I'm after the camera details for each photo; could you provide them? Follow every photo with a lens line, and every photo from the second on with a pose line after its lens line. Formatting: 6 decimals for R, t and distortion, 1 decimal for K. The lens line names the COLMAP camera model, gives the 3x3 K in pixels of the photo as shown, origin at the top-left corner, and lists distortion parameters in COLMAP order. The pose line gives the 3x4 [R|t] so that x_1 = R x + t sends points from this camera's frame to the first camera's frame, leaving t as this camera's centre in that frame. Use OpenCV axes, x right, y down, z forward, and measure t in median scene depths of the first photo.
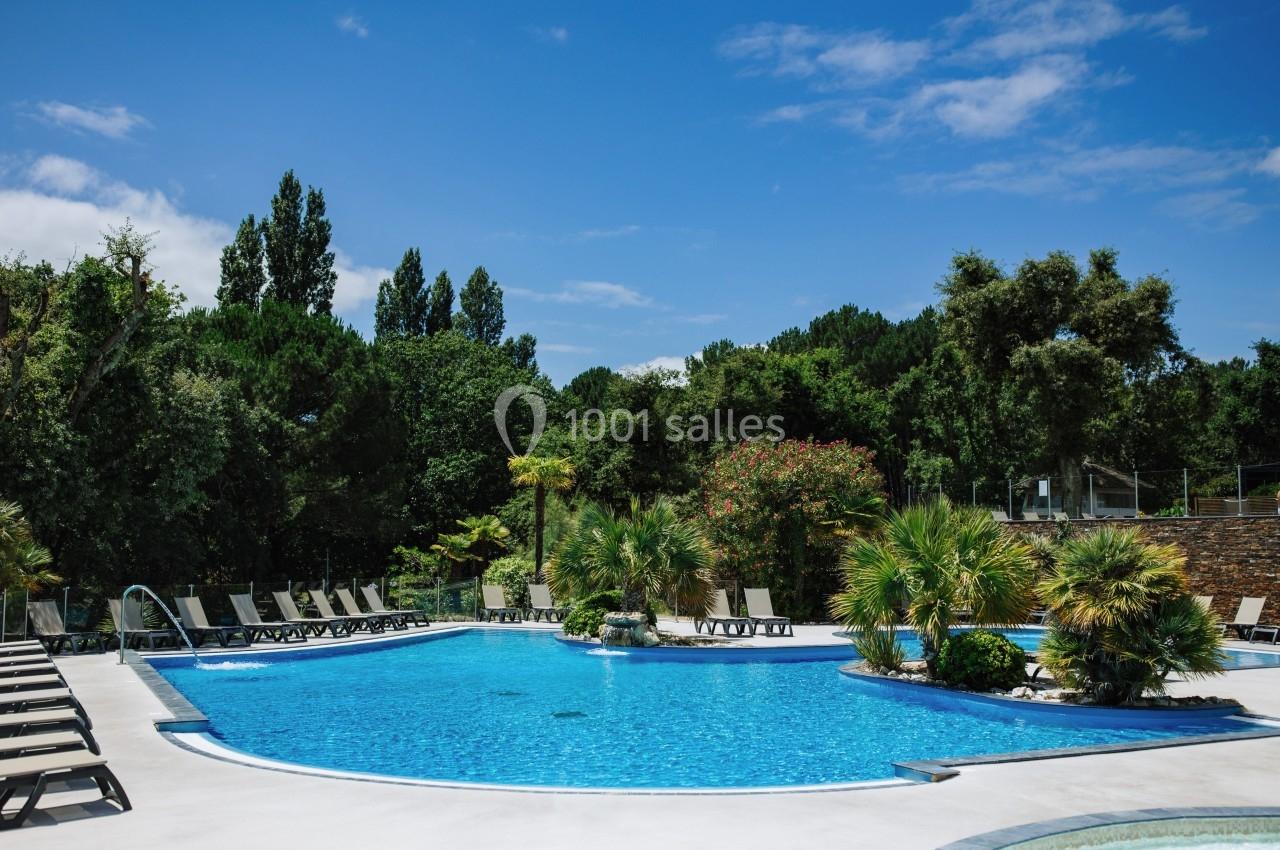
lens RADIAL K [[1129.5, 0, 640.0], [0, 1129.5, 441.7], [0, 0, 1]] dist [-0.014230, -0.002840]
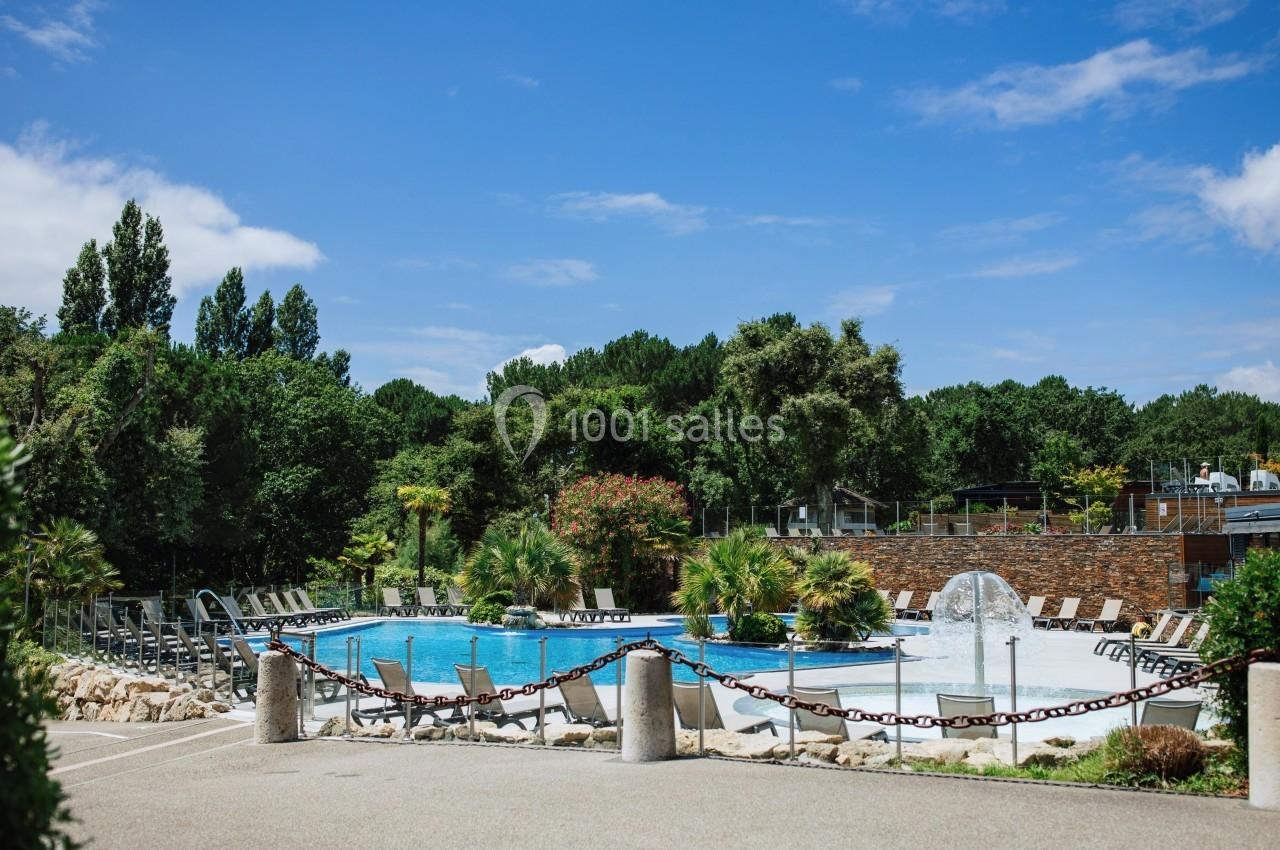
lens RADIAL K [[1129.5, 0, 640.0], [0, 1129.5, 441.7], [0, 0, 1]] dist [-0.014230, -0.002840]
pose [[0.980940, 0.015322, 0.193704, -0.075809], [-0.015065, 0.999883, -0.002800, -0.029045], [-0.193724, -0.000172, 0.981056, -0.227569]]
